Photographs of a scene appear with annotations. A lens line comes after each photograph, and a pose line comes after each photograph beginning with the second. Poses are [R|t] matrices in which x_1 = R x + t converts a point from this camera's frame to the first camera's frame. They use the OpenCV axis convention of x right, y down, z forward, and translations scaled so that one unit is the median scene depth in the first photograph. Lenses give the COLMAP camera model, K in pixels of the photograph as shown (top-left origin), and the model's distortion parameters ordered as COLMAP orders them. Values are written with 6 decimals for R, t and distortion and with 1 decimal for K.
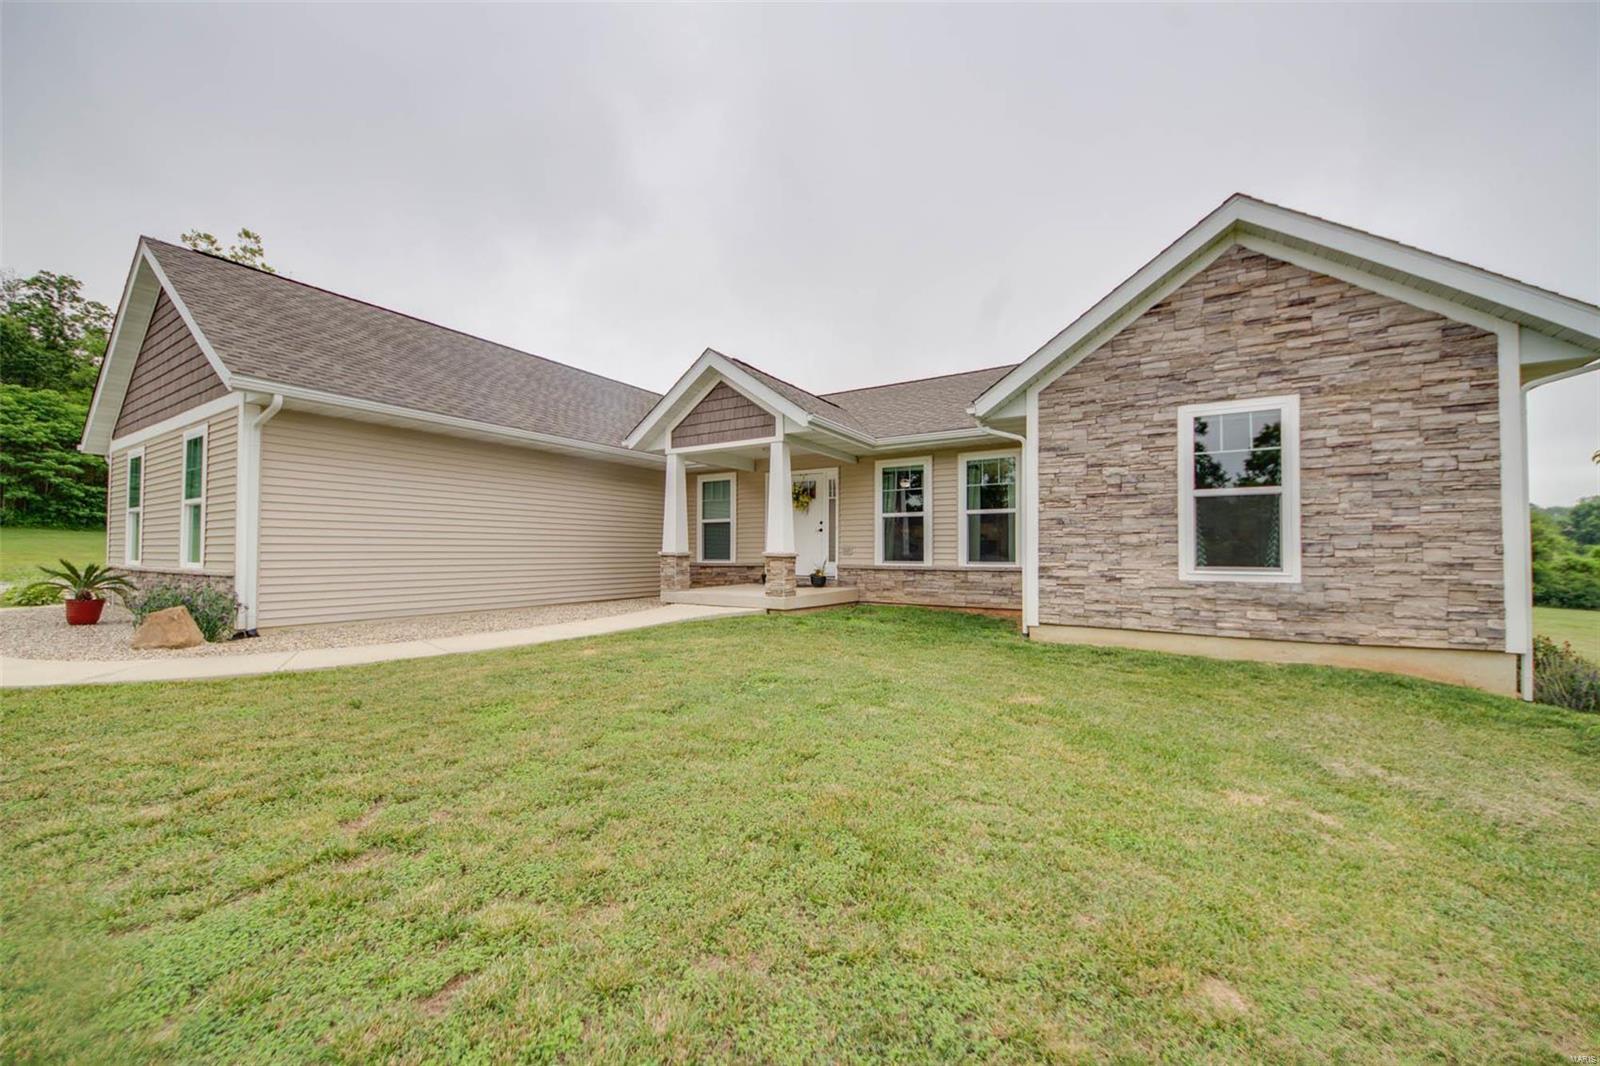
lens RADIAL K [[618.1, 0, 809.2], [0, 618.1, 546.9], [0, 0, 1]] dist [-0.000333, -0.003028]
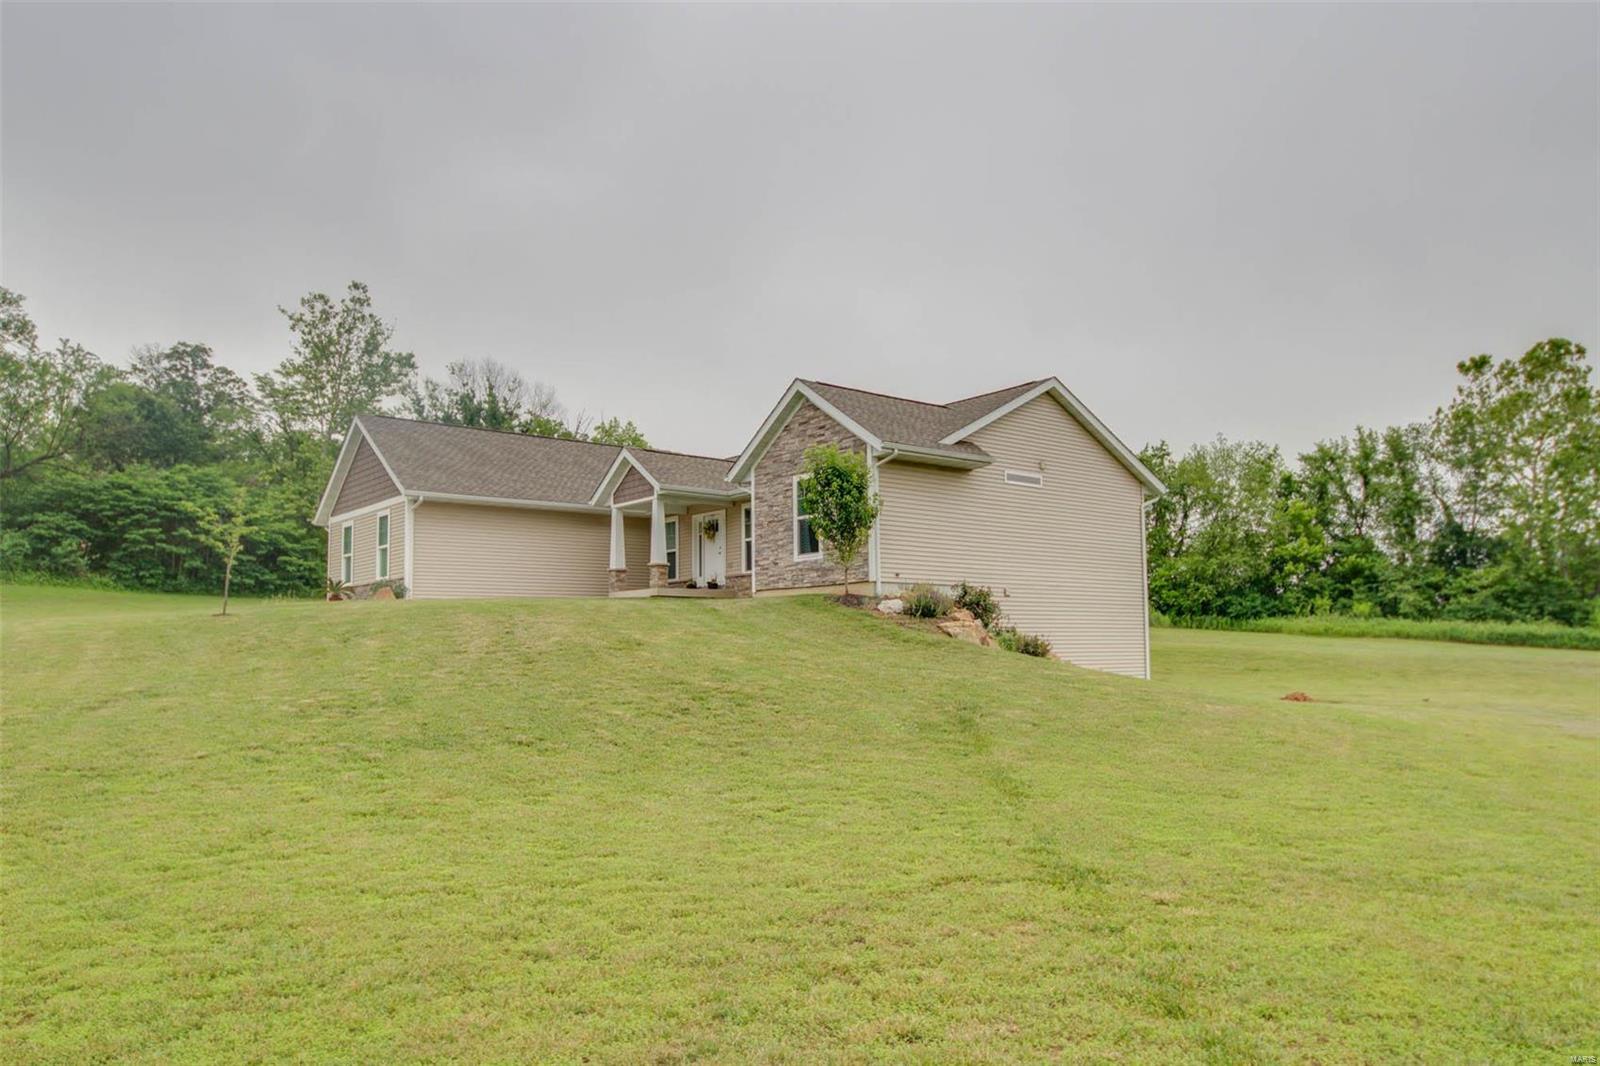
lens RADIAL K [[1249.5, 0, 789.9], [0, 1249.5, 533.7], [0, 0, 1]] dist [0.096628, 0.007659]
pose [[0.930959, -0.048656, -0.361867, 1.643944], [0.015576, 0.995471, -0.093777, 0.274537], [0.364791, 0.081667, 0.927501, -2.217911]]
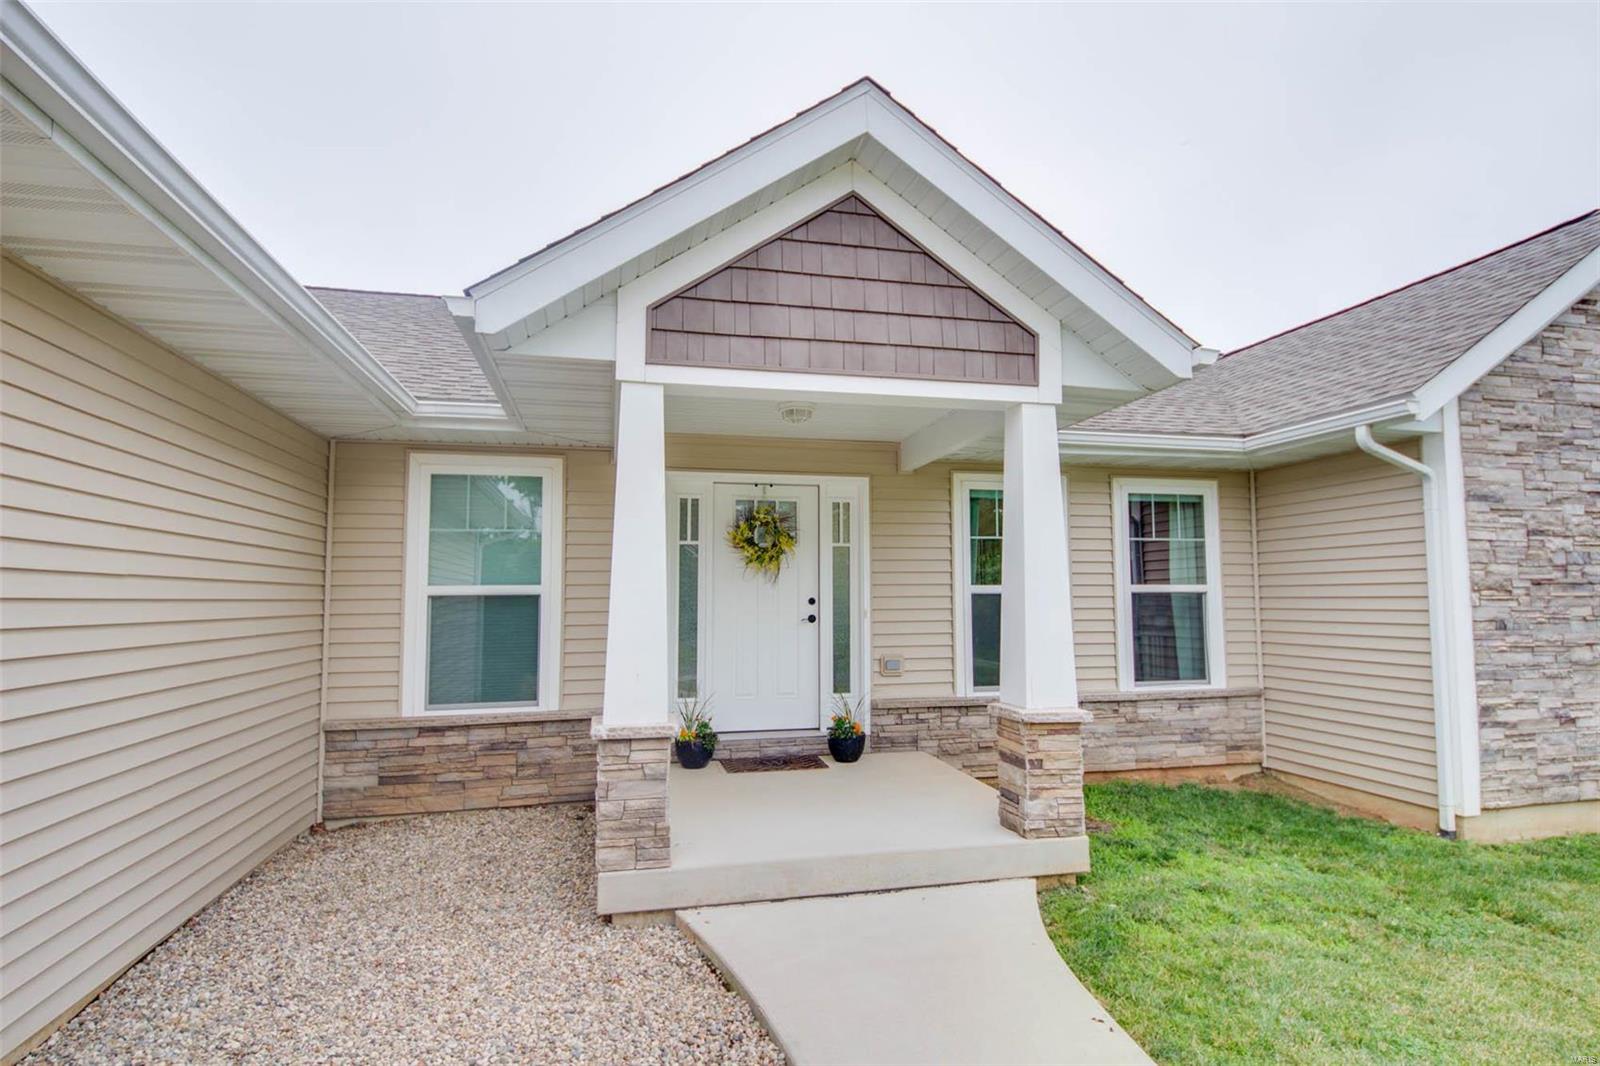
lens RADIAL K [[853.2, 0, 838.5], [0, 853.2, 535.1], [0, 0, 1]] dist [-0.009775, -0.003110]
pose [[0.701631, 0.048150, 0.710912, -0.514529], [-0.003160, 0.997915, -0.064470, -0.062561], [-0.712534, 0.042987, 0.700320, 0.769850]]
